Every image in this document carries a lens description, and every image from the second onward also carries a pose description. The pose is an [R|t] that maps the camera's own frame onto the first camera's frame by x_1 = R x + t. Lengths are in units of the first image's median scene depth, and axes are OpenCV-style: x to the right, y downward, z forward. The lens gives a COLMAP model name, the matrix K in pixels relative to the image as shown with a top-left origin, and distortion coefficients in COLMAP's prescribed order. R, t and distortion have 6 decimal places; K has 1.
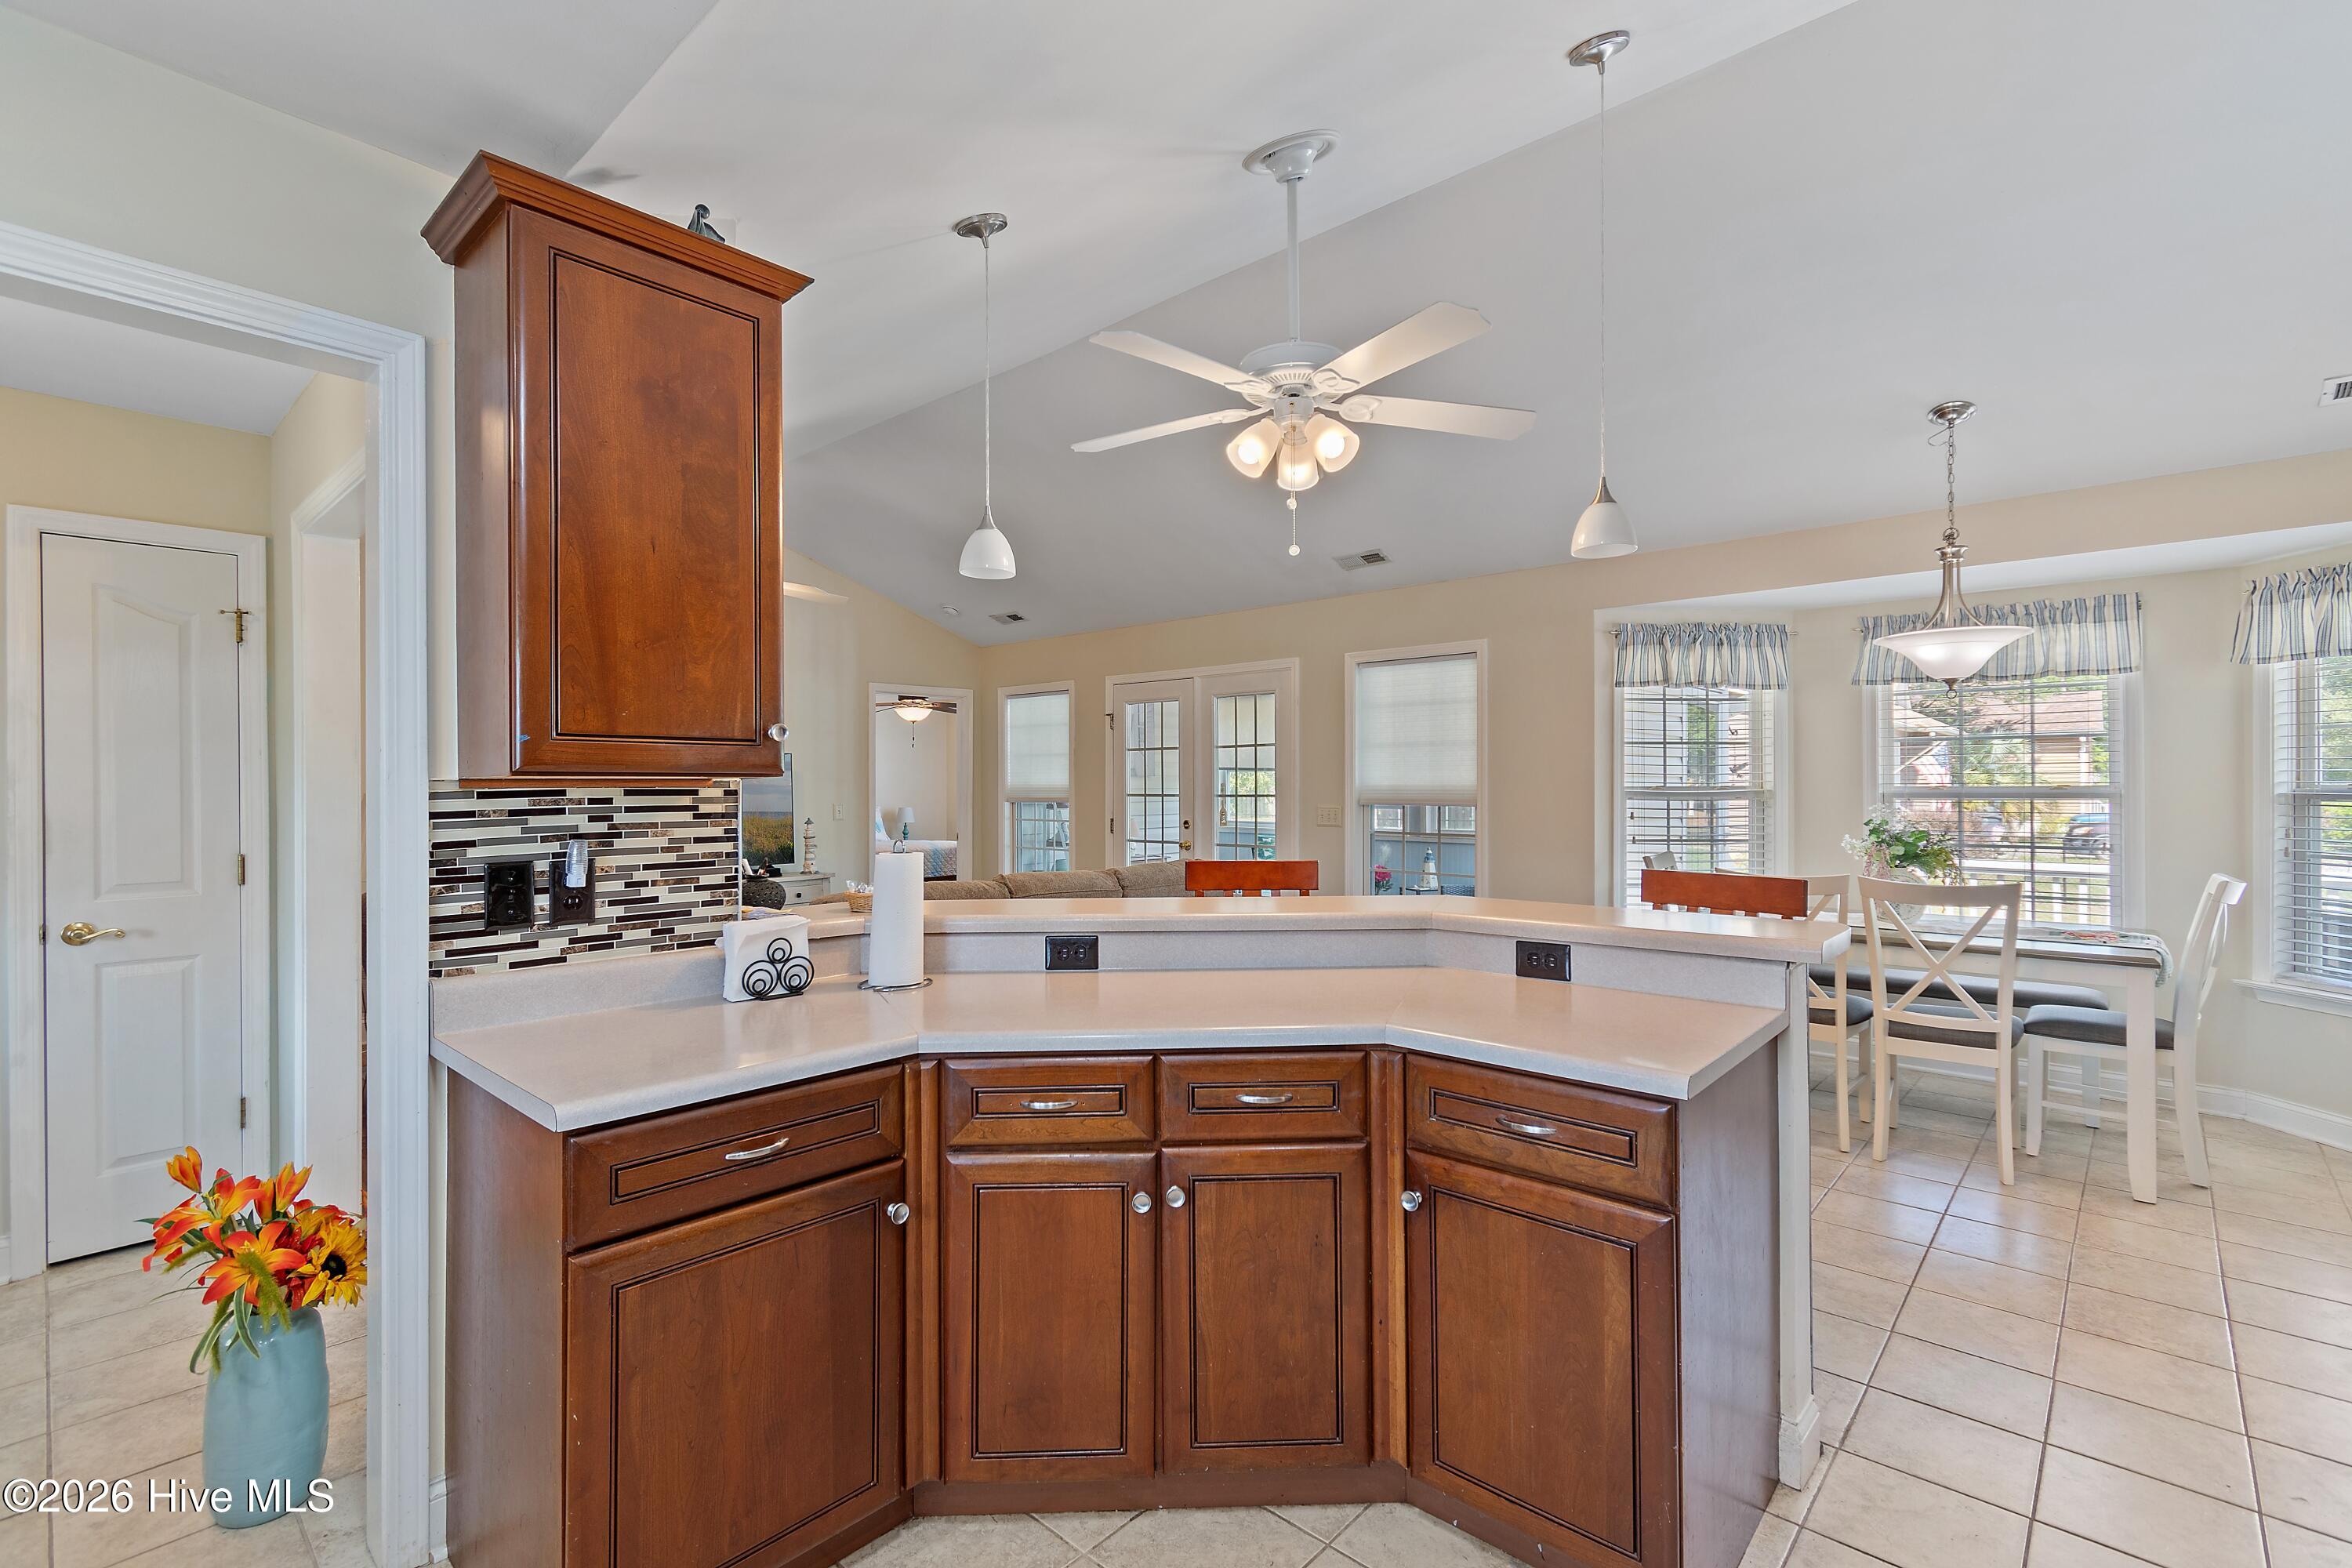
lens RADIAL K [[1044.0, 0, 1175.3], [0, 1044.0, 786.6], [0, 0, 1]] dist [-0.001438, -0.001092]
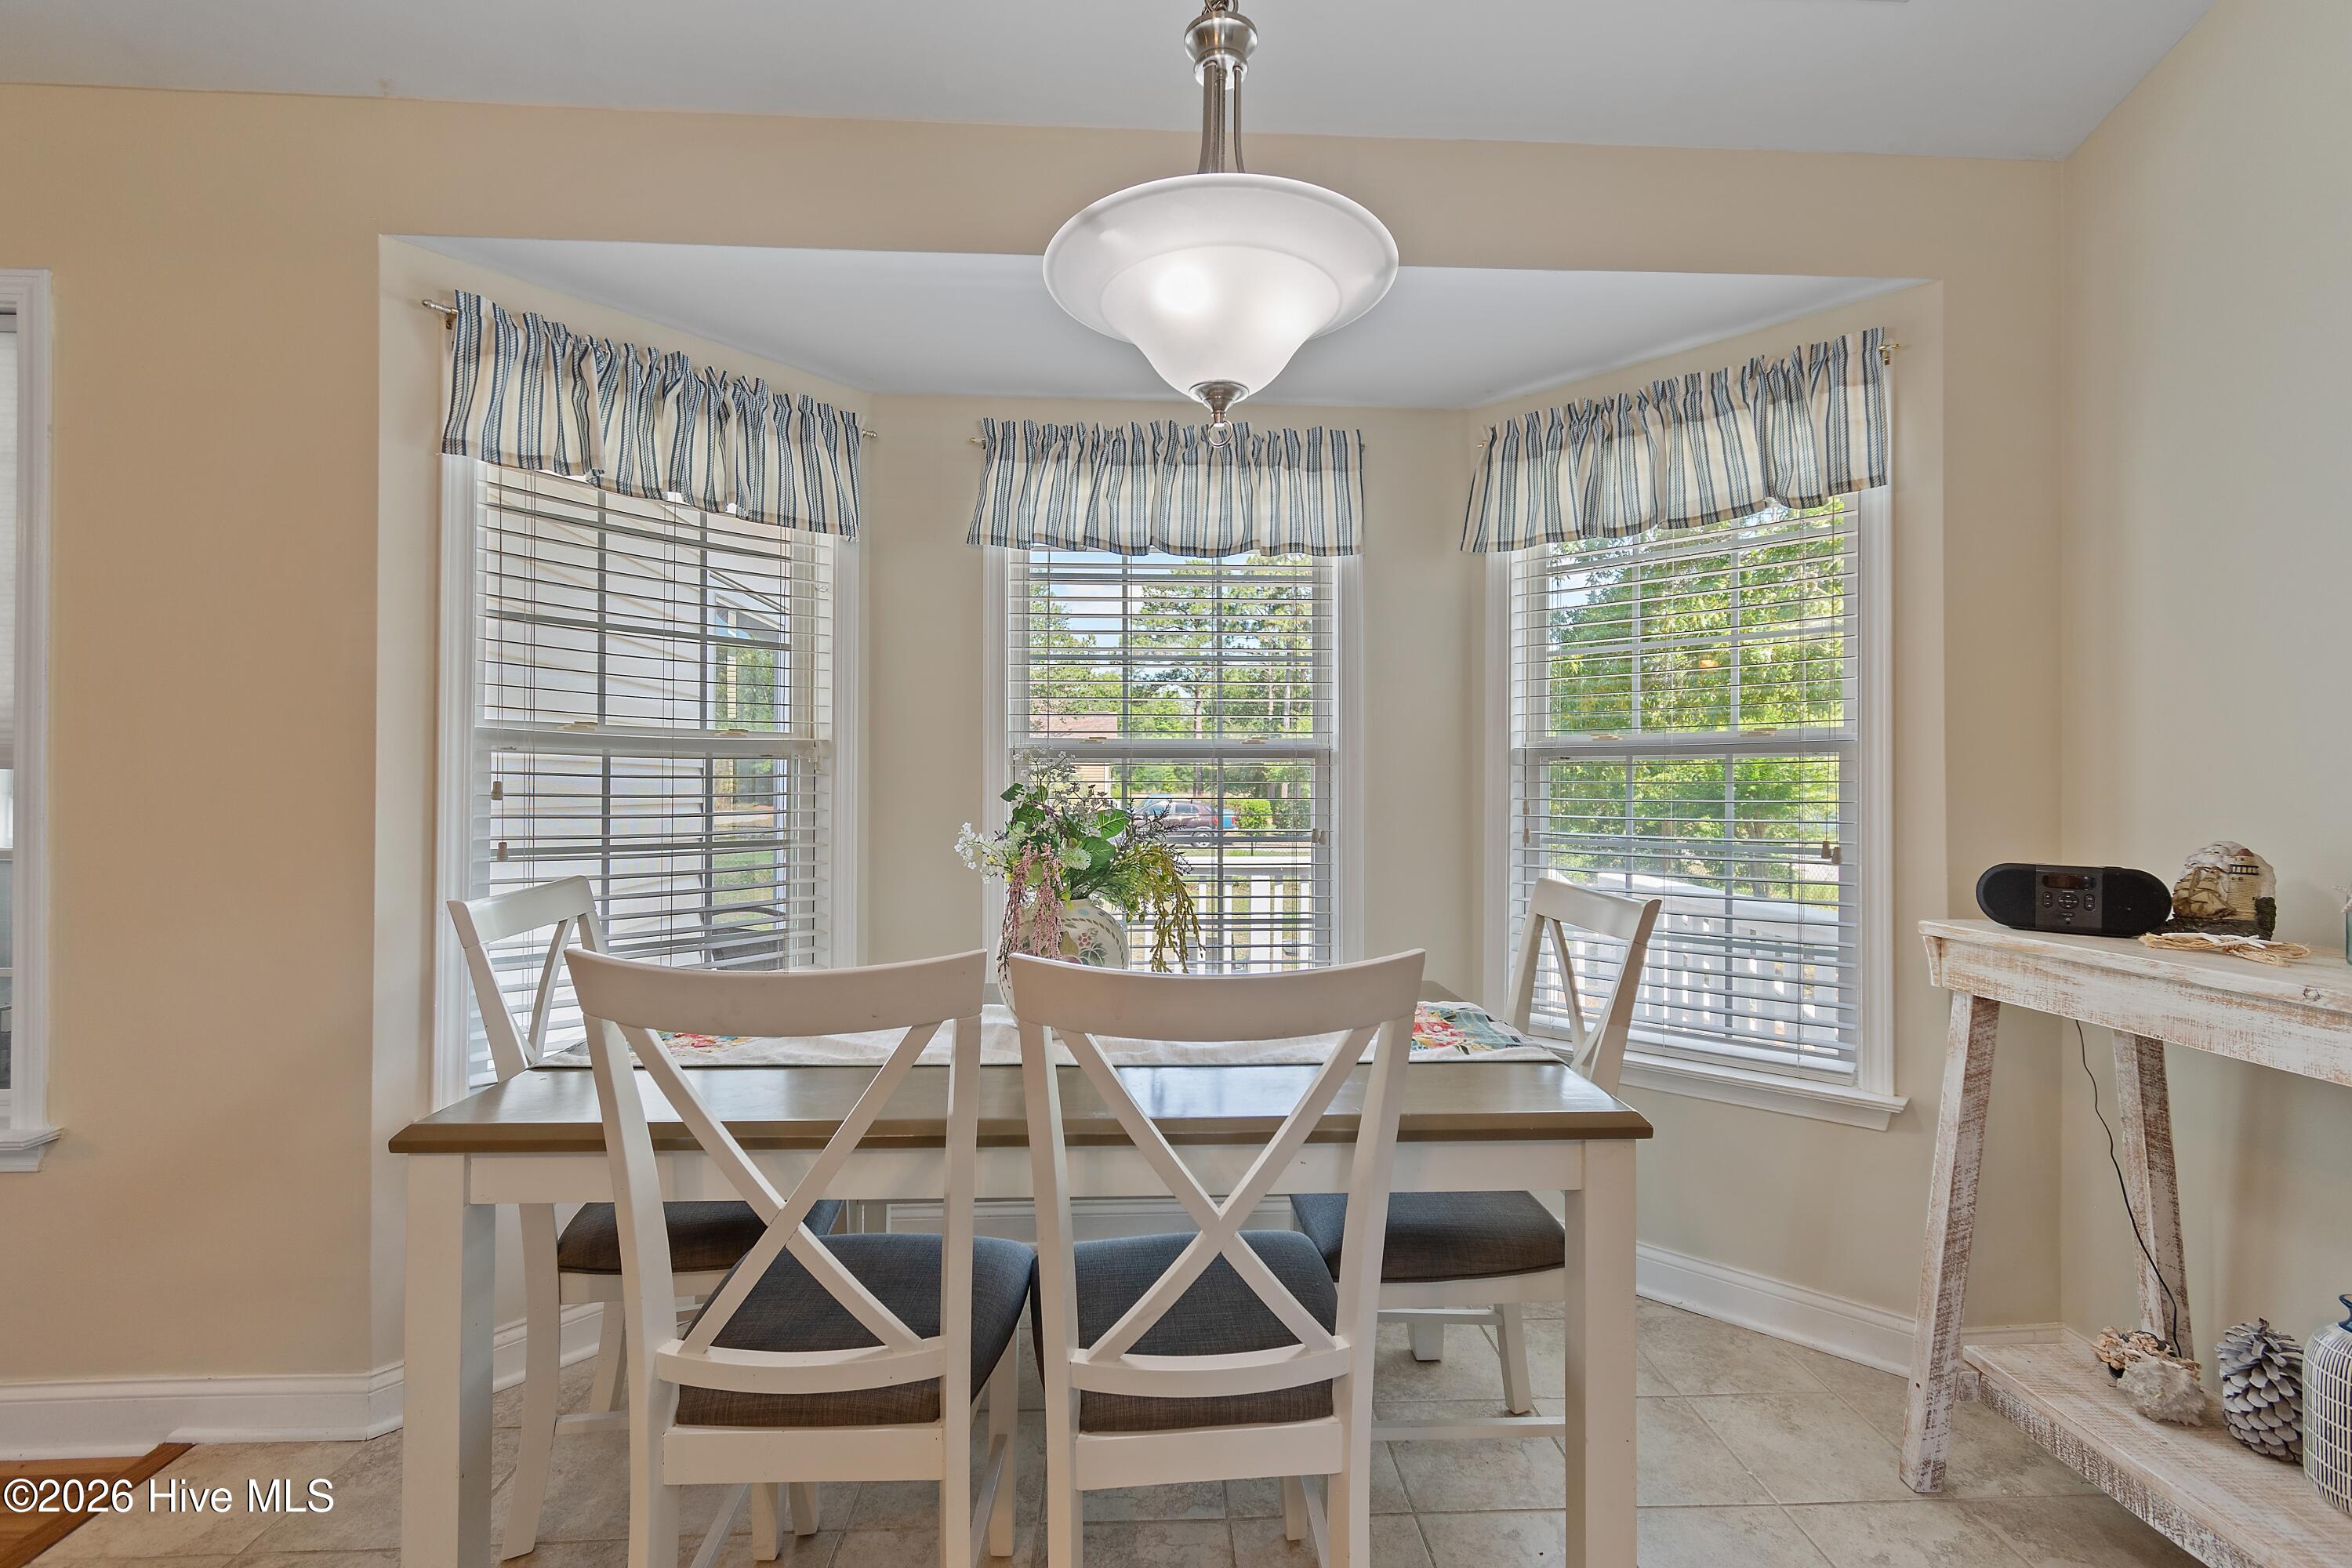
lens RADIAL K [[1038.6, 0, 1178.0], [0, 1038.6, 781.1], [0, 0, 1]] dist [0.004714, -0.000221]
pose [[0.700703, 0.008872, 0.713397, 0.337534], [-0.004476, 0.999958, -0.008039, 0.026571], [-0.713439, 0.002440, 0.700713, 0.537538]]
